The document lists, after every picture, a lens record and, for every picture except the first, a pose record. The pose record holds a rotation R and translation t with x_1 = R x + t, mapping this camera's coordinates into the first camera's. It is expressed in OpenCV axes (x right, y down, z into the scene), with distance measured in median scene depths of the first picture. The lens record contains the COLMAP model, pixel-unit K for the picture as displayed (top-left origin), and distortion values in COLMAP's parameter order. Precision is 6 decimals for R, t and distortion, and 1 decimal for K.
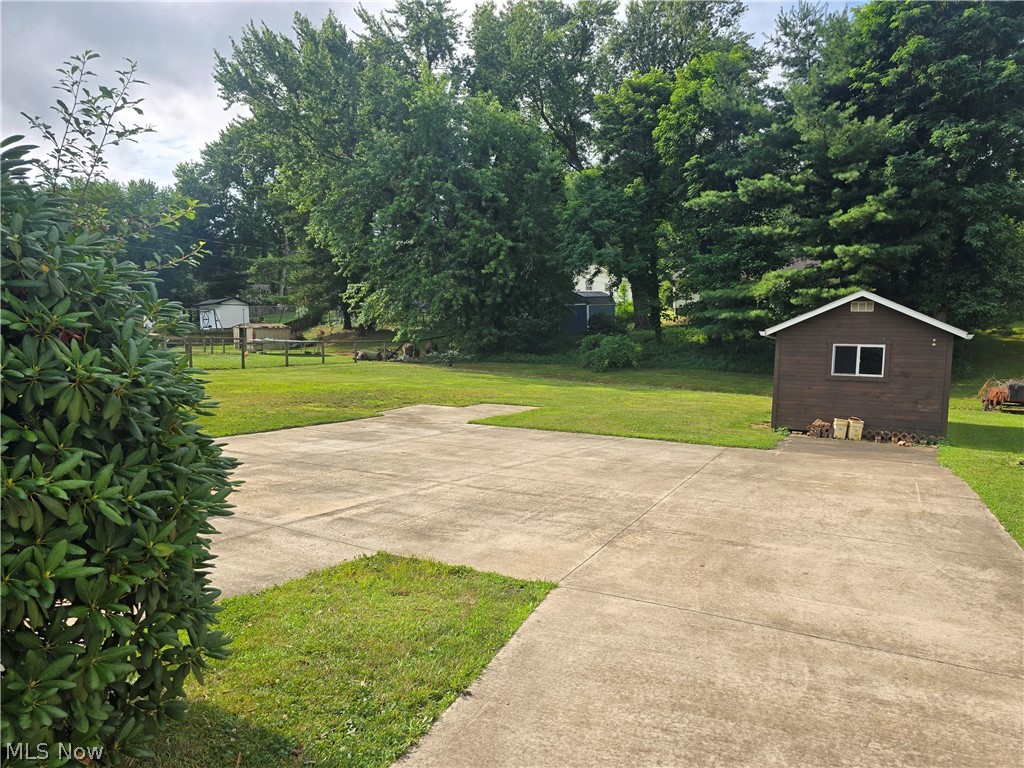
lens RADIAL K [[701.3, 0, 512.6], [0, 701.3, 389.8], [0, 0, 1]] dist [0.042046, -0.024945]
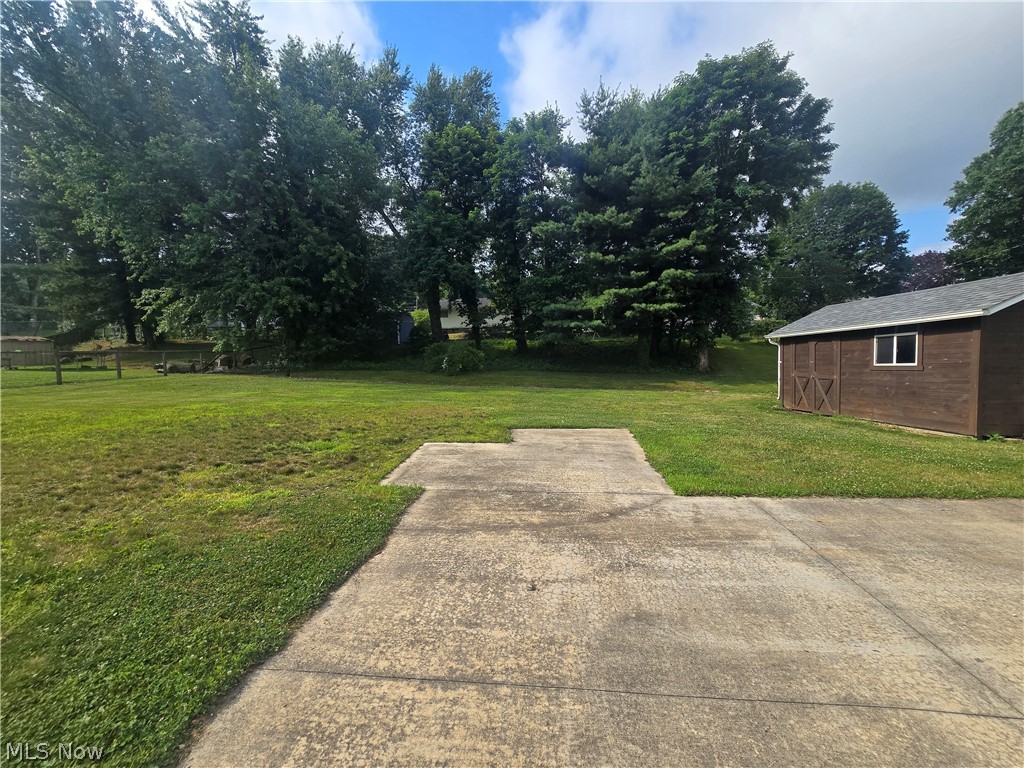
lens RADIAL K [[421.8, 0, 510.0], [0, 421.8, 381.6], [0, 0, 1]] dist [-0.011792, 0.003041]
pose [[0.859376, -0.045016, 0.509358, -0.118179], [0.050594, 0.998715, 0.002904, -0.011267], [-0.508834, 0.023275, 0.860550, 0.331794]]
